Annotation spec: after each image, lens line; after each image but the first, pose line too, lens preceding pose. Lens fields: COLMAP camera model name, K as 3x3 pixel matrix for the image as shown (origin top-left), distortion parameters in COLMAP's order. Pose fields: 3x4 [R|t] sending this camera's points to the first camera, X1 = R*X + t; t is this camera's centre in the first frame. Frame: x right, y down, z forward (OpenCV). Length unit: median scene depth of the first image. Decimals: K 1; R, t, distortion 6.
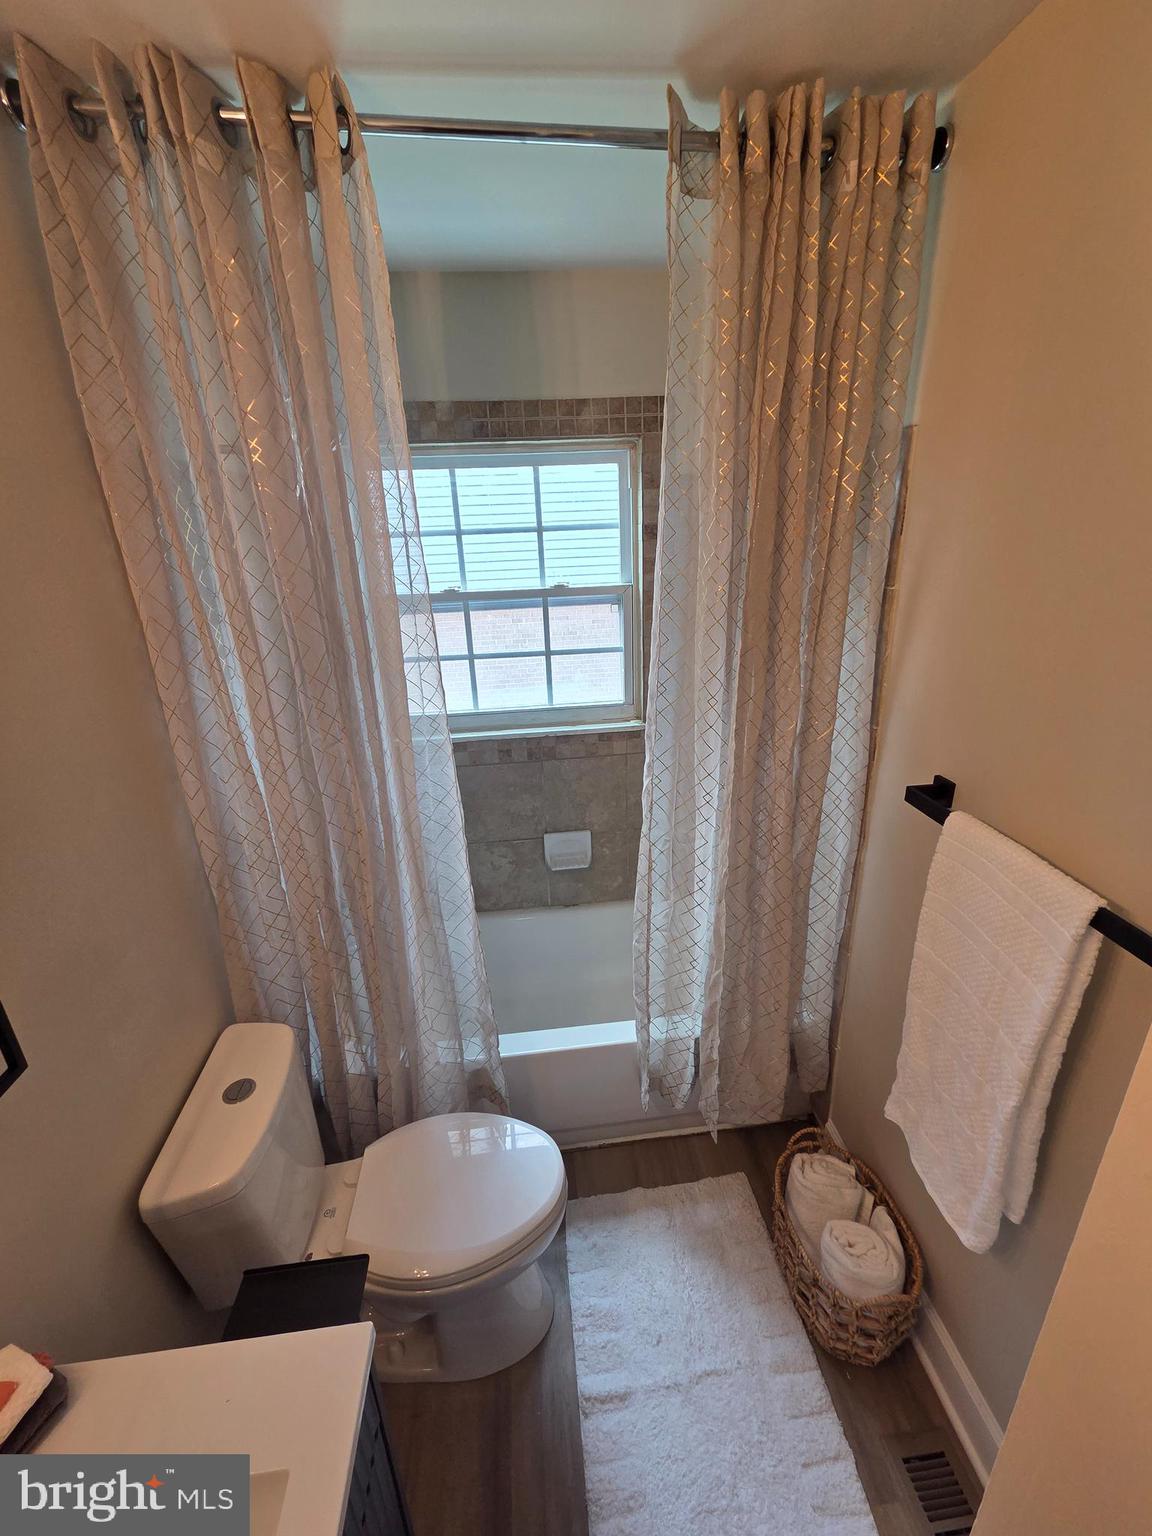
lens RADIAL K [[628.1, 0, 586.2], [0, 628.1, 768.6], [0, 0, 1]] dist [0.004302, -0.001261]
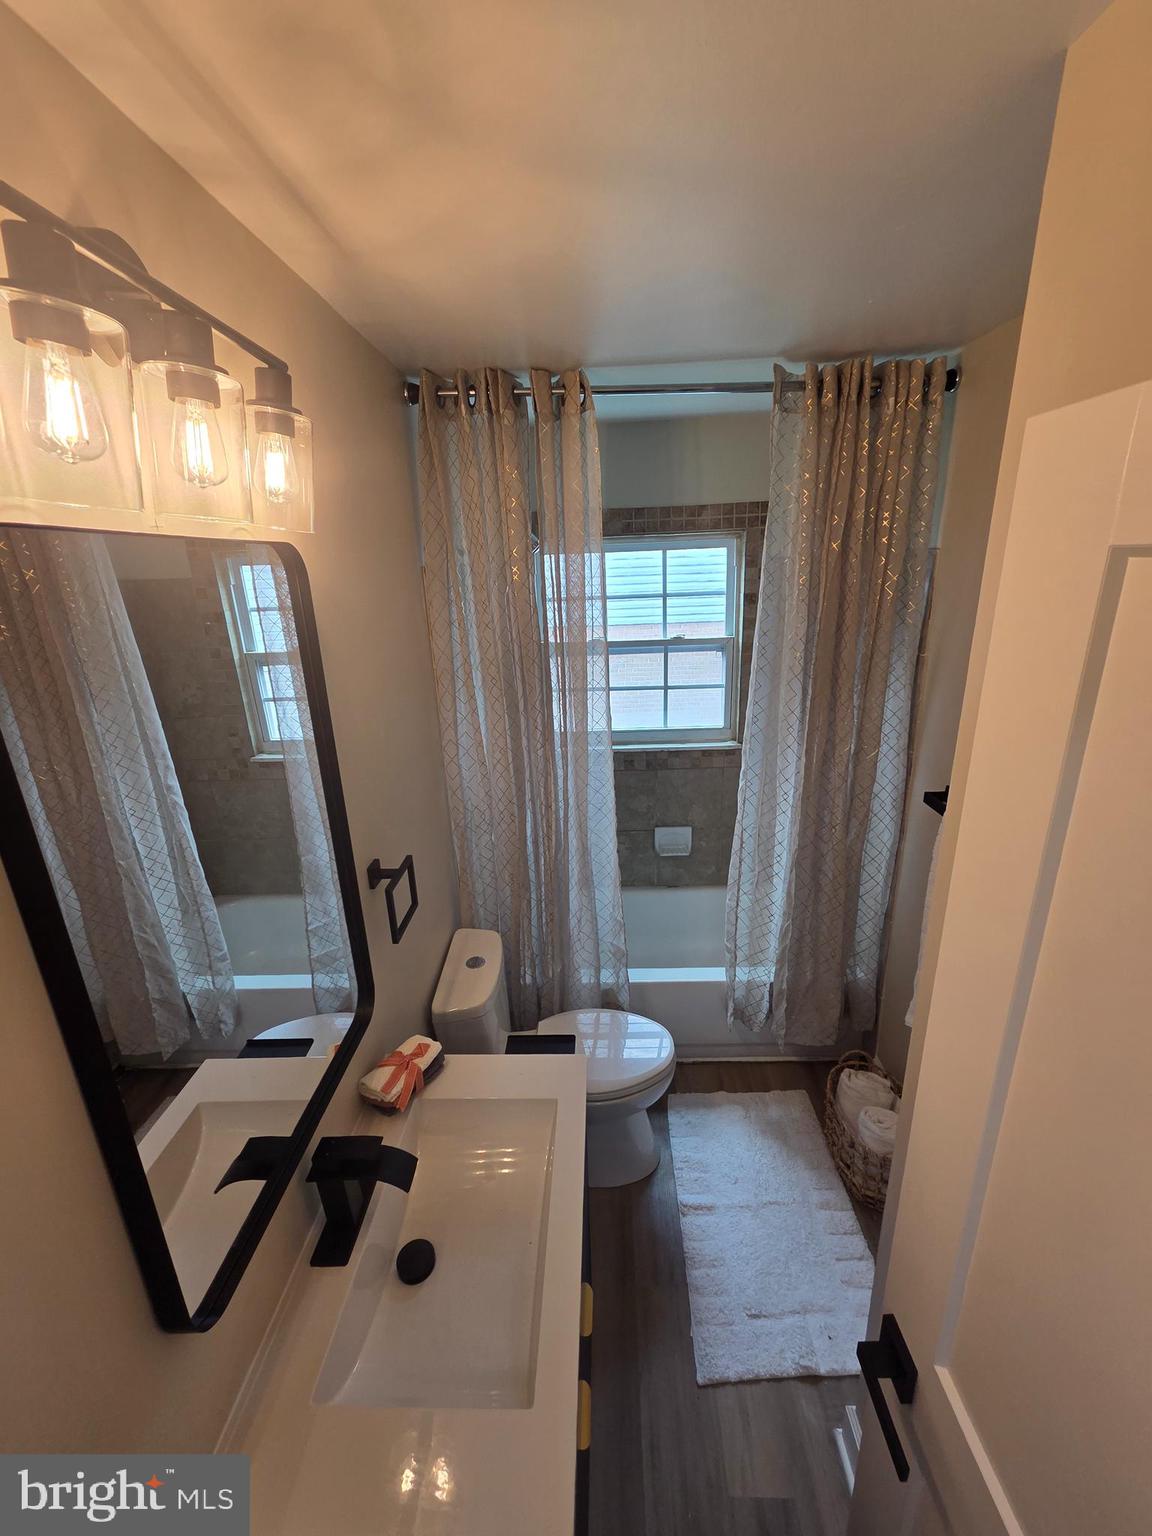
lens RADIAL K [[628.1, 0, 588.3], [0, 628.1, 765.0], [0, 0, 1]] dist [0.004302, -0.001261]
pose [[0.990833, 0.041856, -0.128446, -0.071133], [-0.046625, 0.998322, -0.034353, 0.045710], [0.126793, 0.040027, 0.991121, -0.480670]]
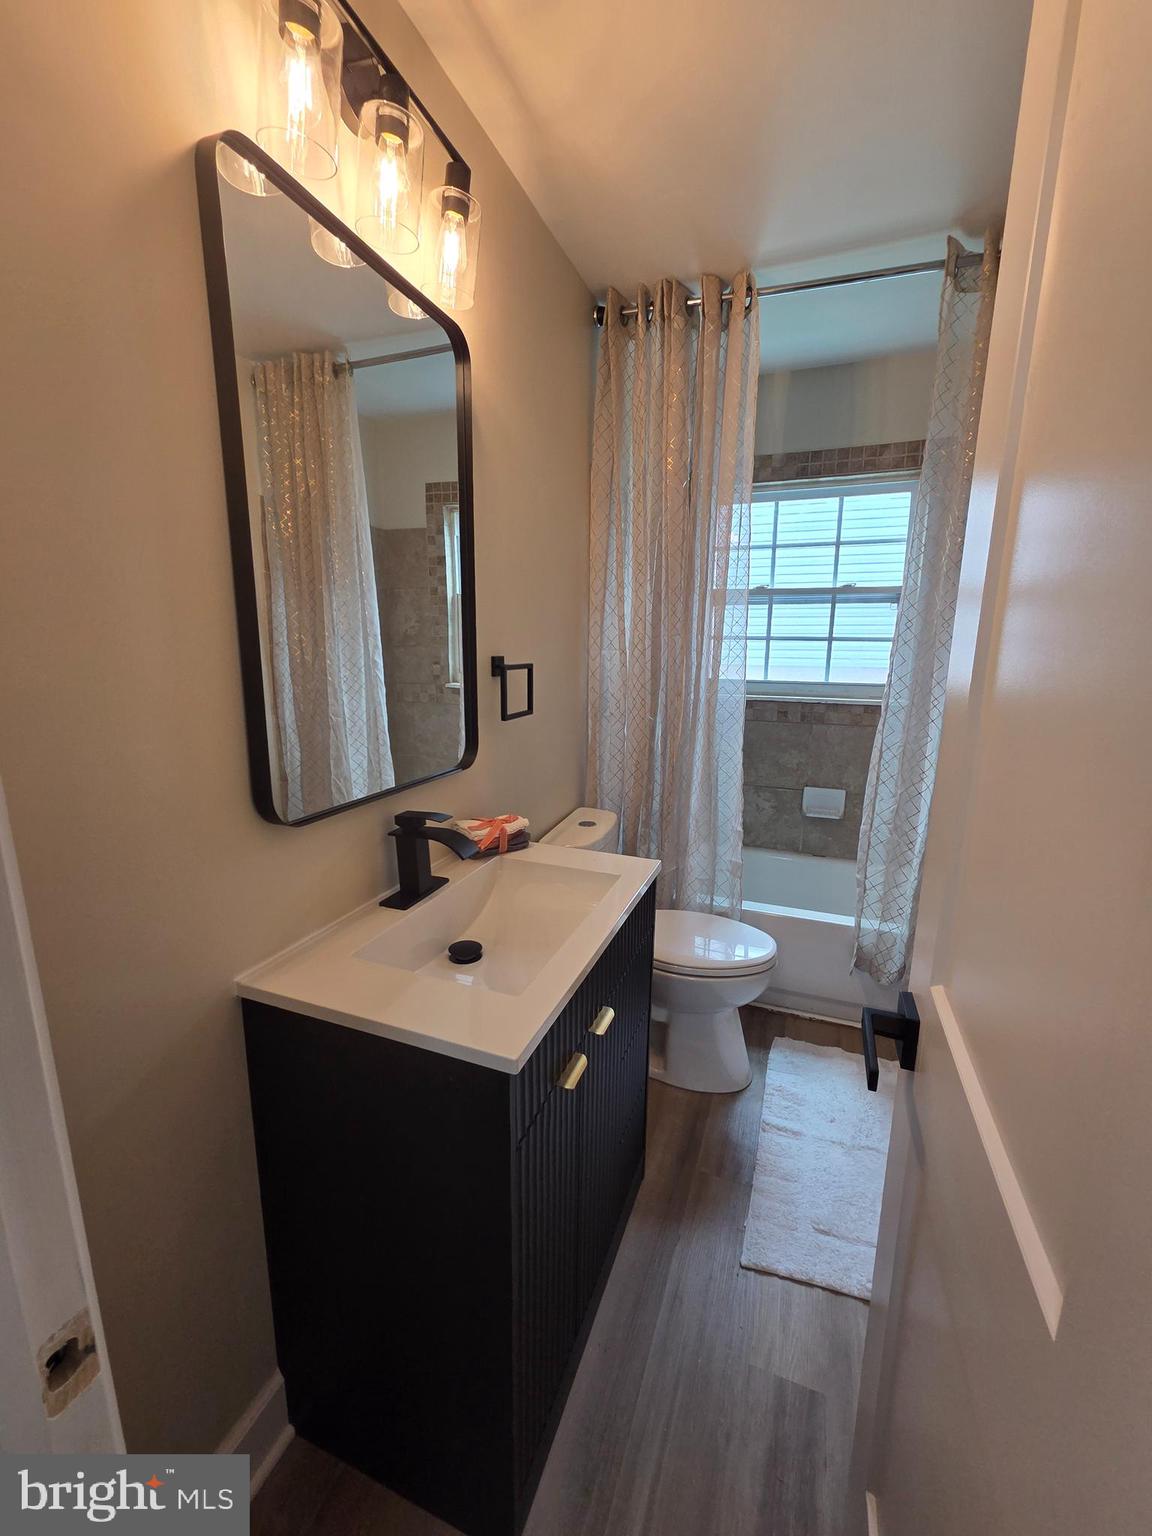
lens RADIAL K [[628.1, 0, 583.6], [0, 628.1, 766.0], [0, 0, 1]] dist [0.004302, -0.001261]
pose [[0.889399, 0.132208, -0.437595, 0.132283], [-0.195783, 0.975192, -0.103295, 0.457997], [0.413083, 0.177544, 0.893219, -0.453360]]
